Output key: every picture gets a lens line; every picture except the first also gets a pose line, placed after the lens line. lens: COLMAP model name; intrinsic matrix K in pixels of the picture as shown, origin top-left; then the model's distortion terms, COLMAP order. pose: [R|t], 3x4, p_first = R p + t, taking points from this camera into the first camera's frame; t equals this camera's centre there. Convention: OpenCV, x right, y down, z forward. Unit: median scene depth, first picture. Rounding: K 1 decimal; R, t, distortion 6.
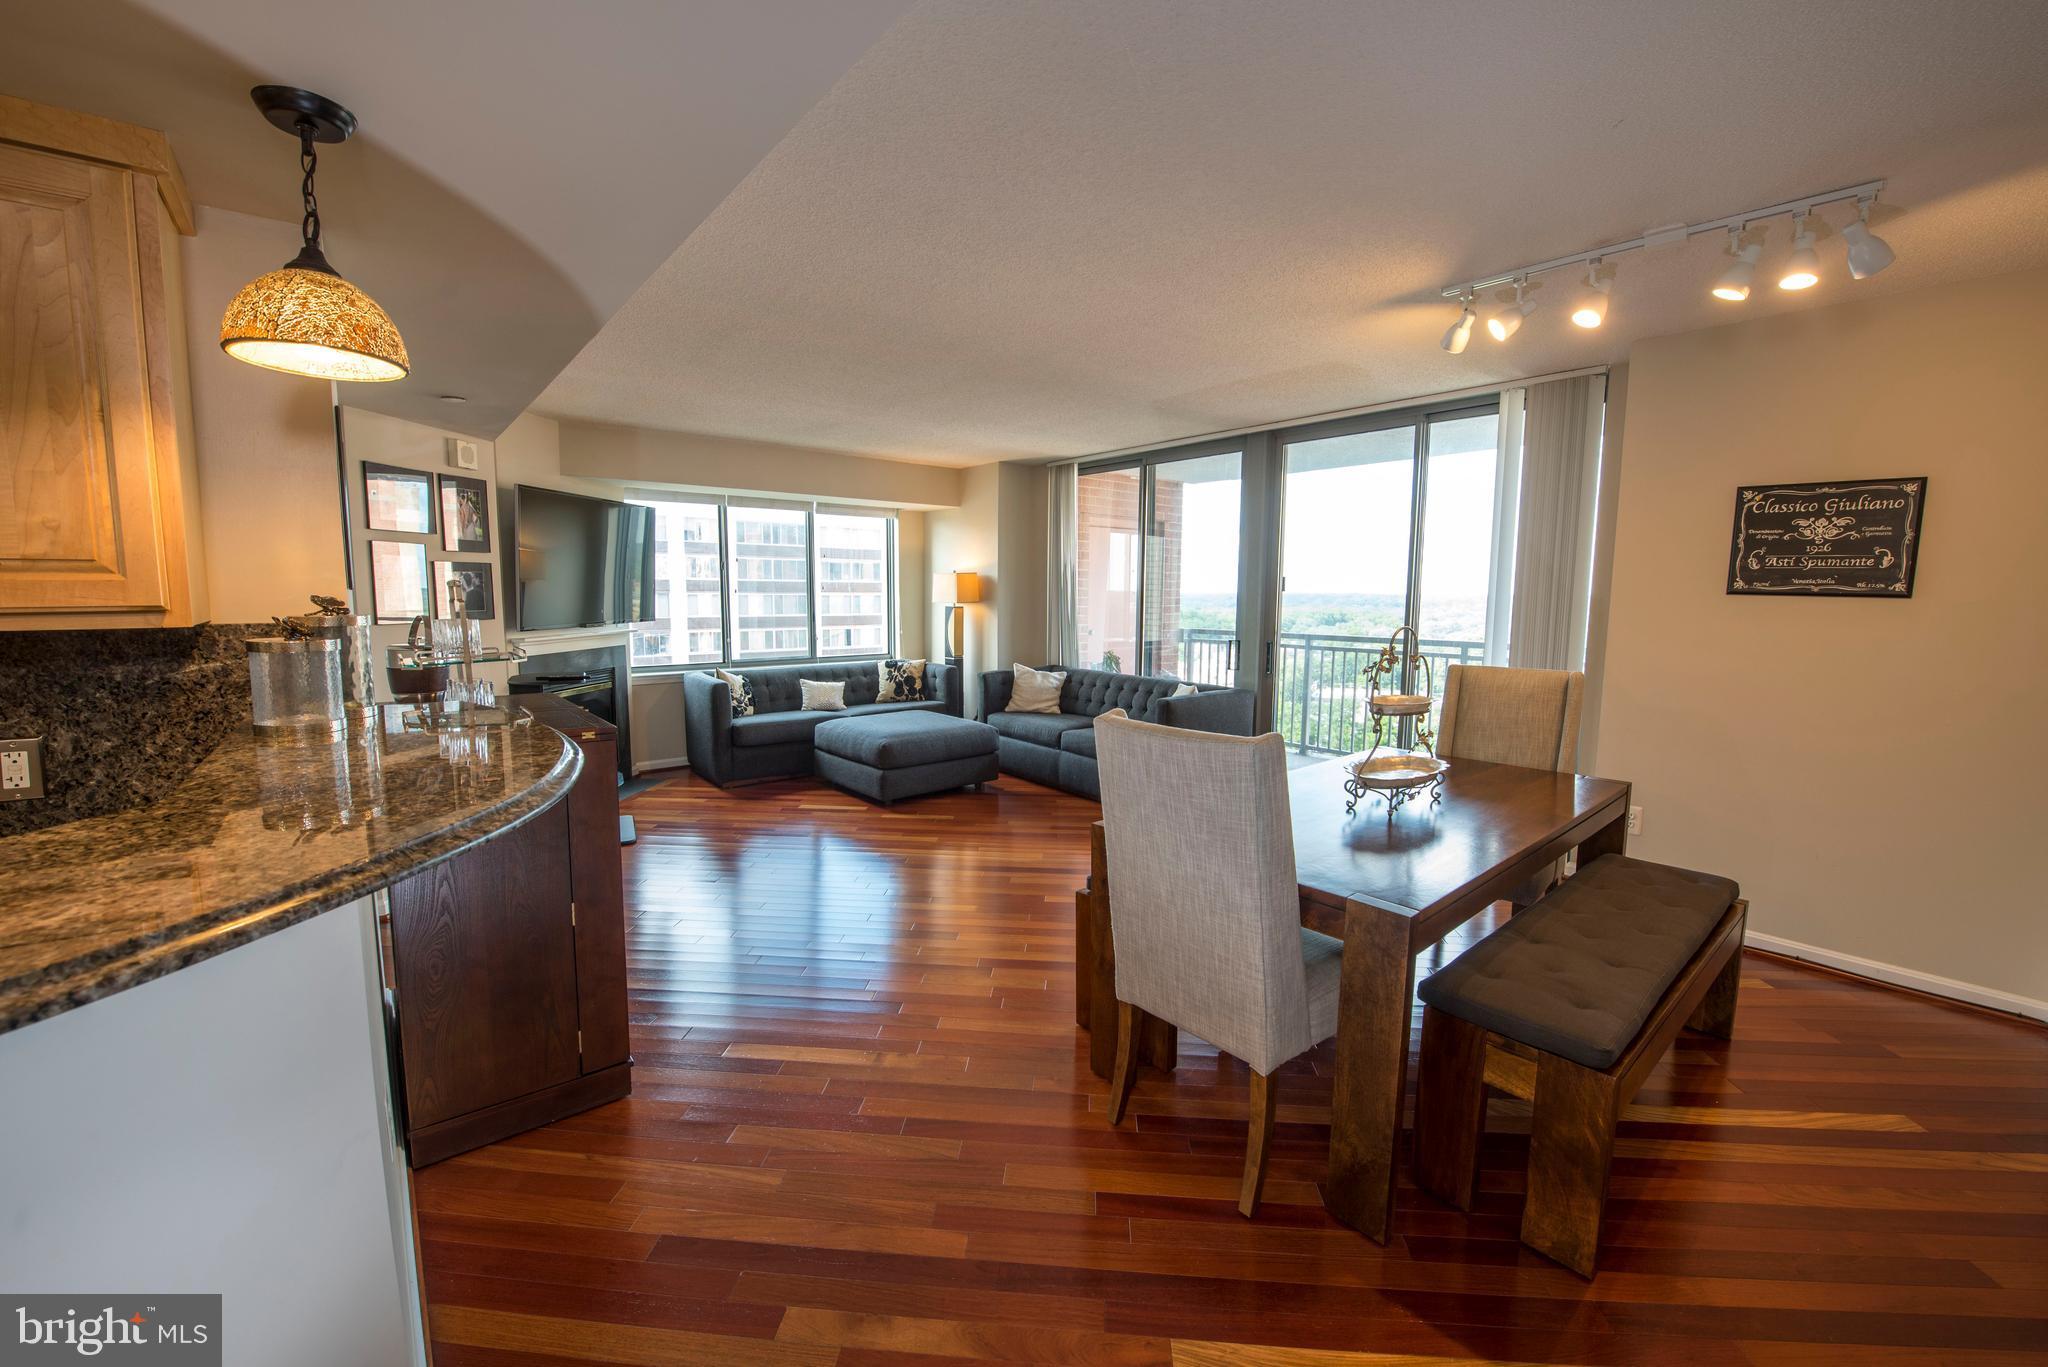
lens RADIAL K [[827.0, 0, 1019.2], [0, 827.0, 683.6], [0, 0, 1]] dist [-0.019051, -0.000362]
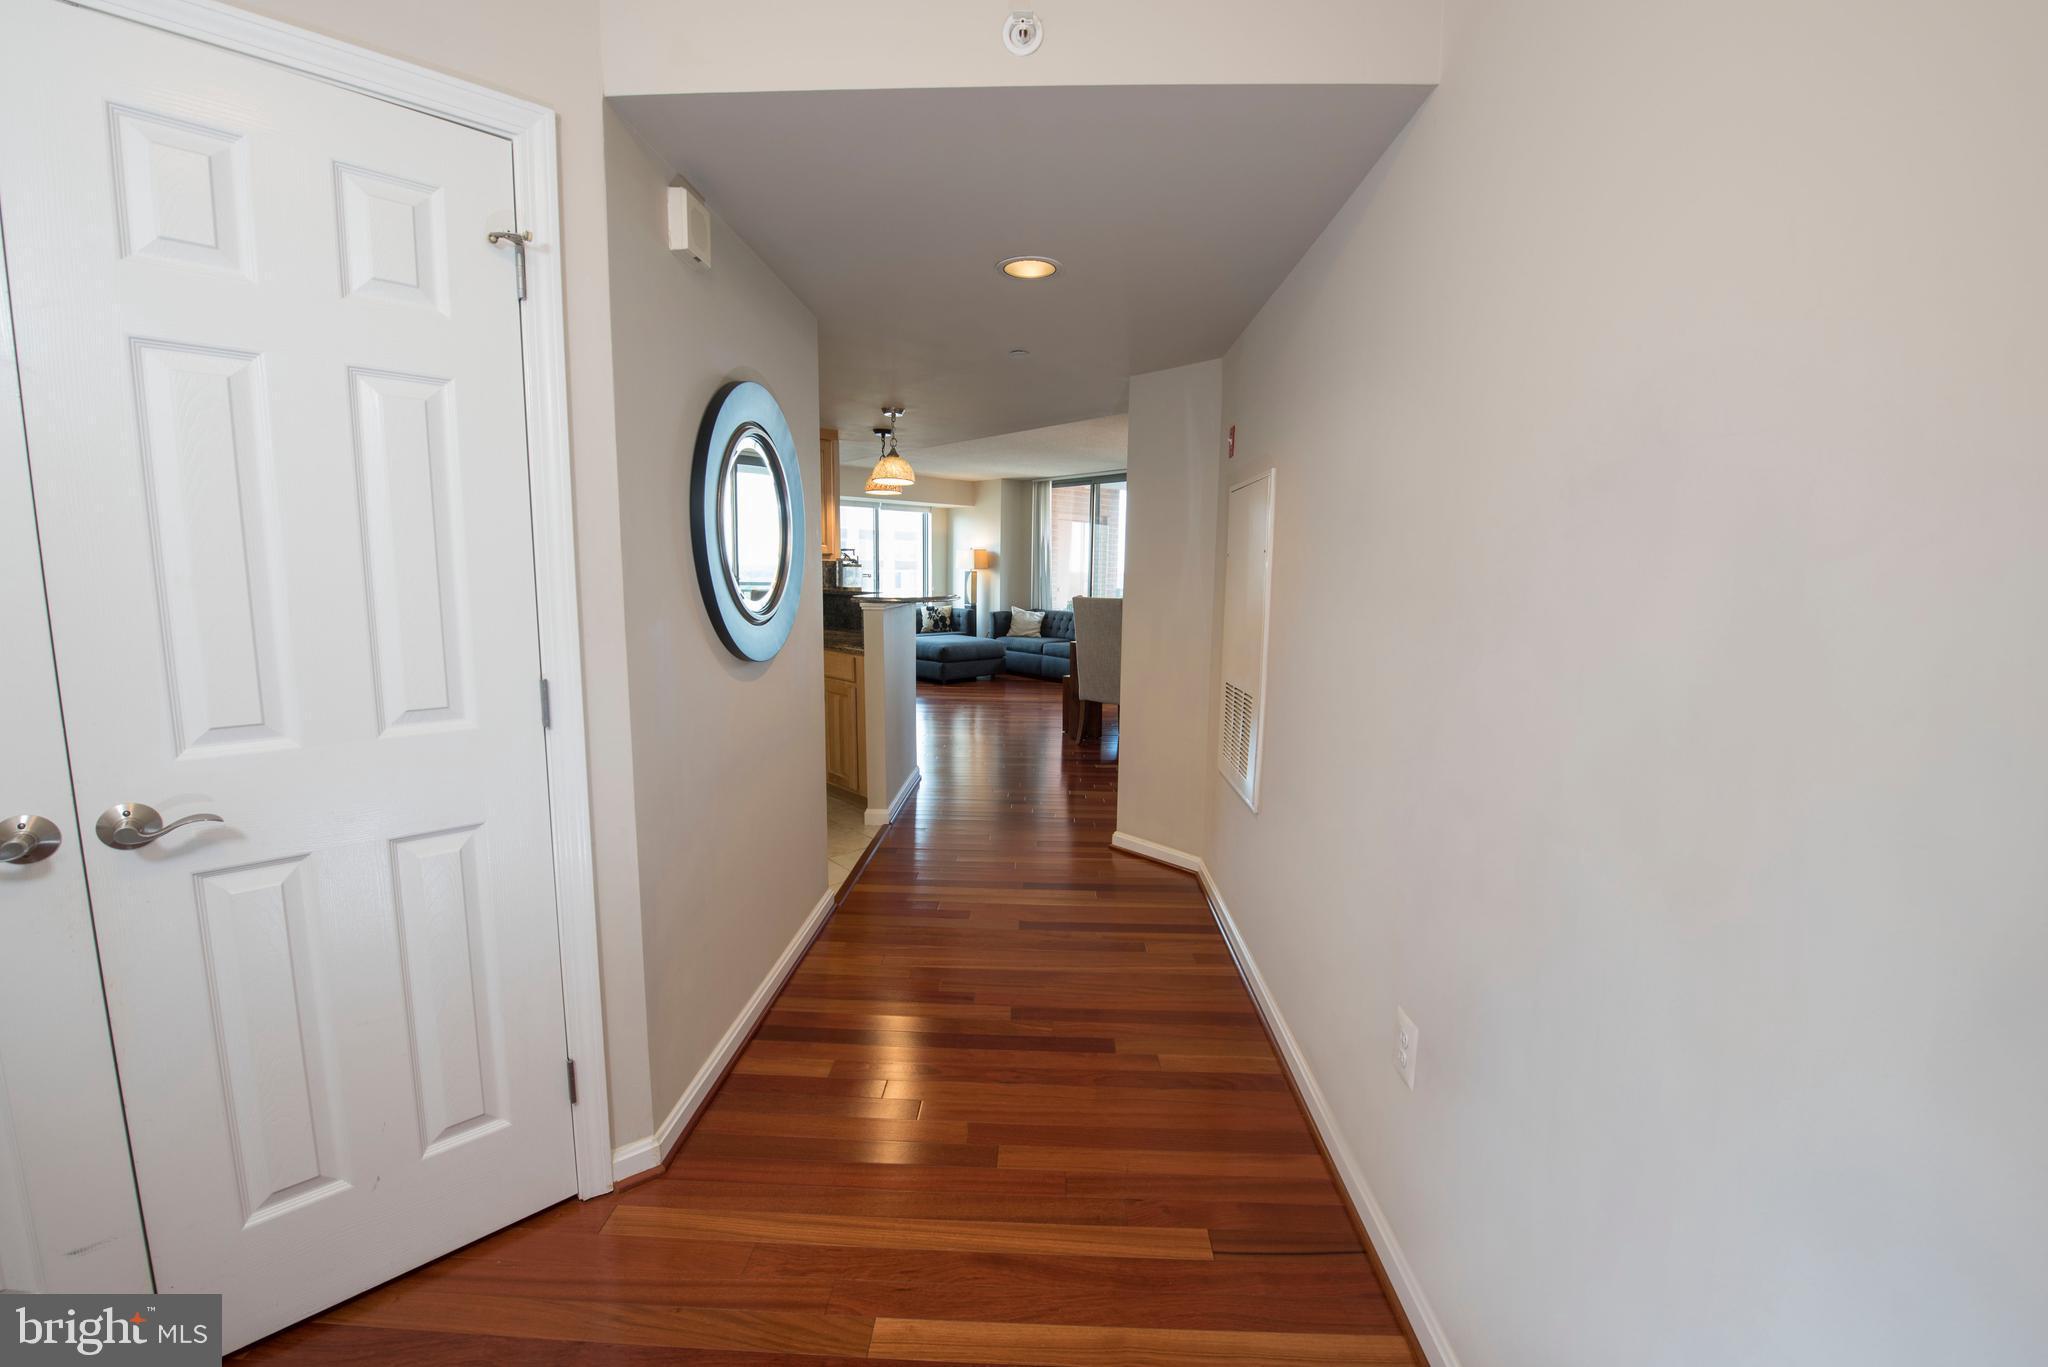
lens RADIAL K [[827.0, 0, 1015.0], [0, 827.0, 694.5], [0, 0, 1]] dist [-0.019051, -0.000362]
pose [[0.998818, -0.003412, 0.048479, -0.076952], [0.002426, 0.999789, 0.020376, 0.111960], [-0.048539, -0.020234, 0.998616, -0.580307]]
